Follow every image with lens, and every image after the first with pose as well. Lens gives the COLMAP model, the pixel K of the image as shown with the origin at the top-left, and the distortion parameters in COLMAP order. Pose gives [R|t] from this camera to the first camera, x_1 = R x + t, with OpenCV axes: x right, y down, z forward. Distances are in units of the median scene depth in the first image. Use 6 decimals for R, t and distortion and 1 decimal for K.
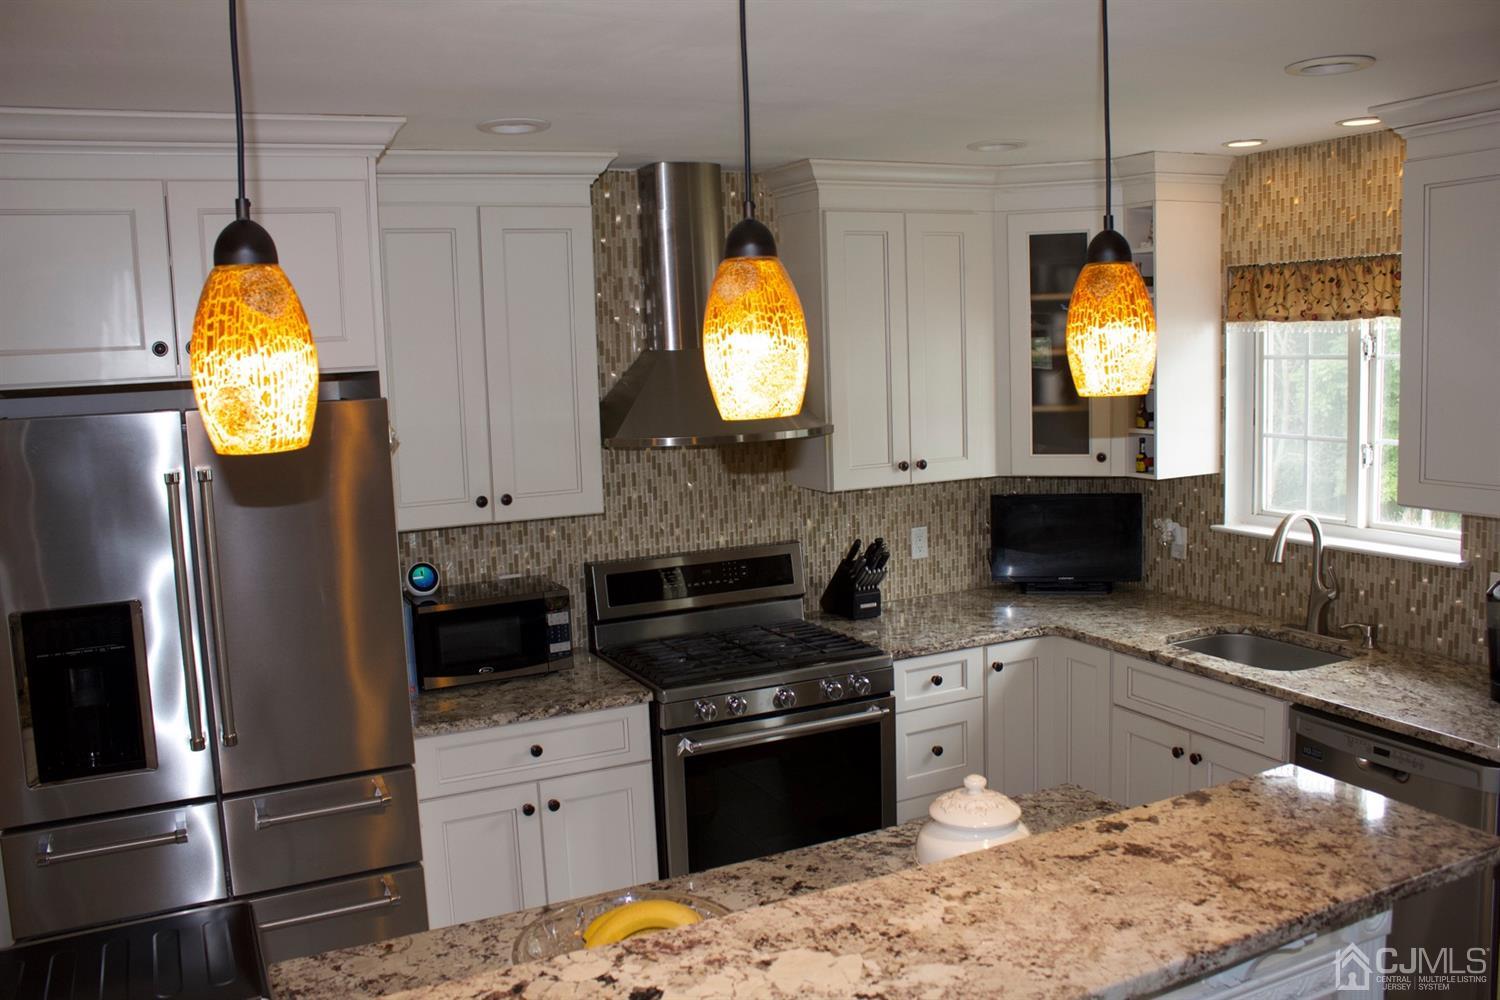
lens RADIAL K [[1253.4, 0, 747.1], [0, 1253.4, 506.6], [0, 0, 1]] dist [-0.147745, 0.092132]
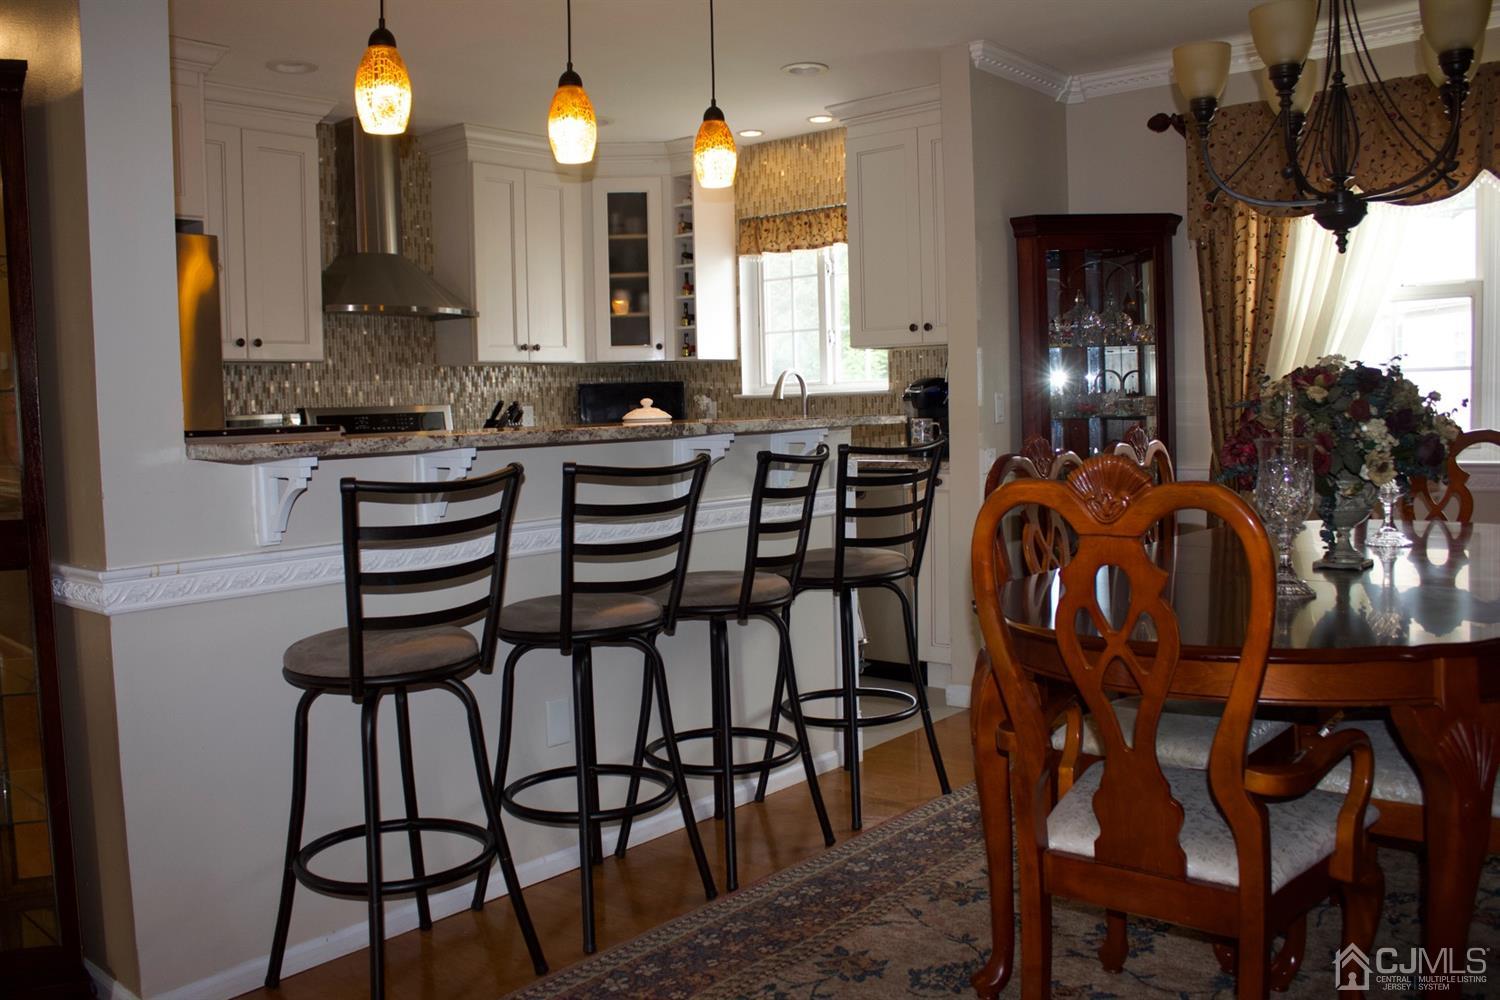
lens RADIAL K [[1253.4, 0, 751.8], [0, 1253.4, 499.2], [0, 0, 1]] dist [-0.147745, 0.092132]
pose [[0.916694, -0.015672, 0.399283, -0.217230], [0.042785, 0.997336, -0.059082, 0.248267], [-0.397293, 0.071244, 0.914922, -0.395503]]
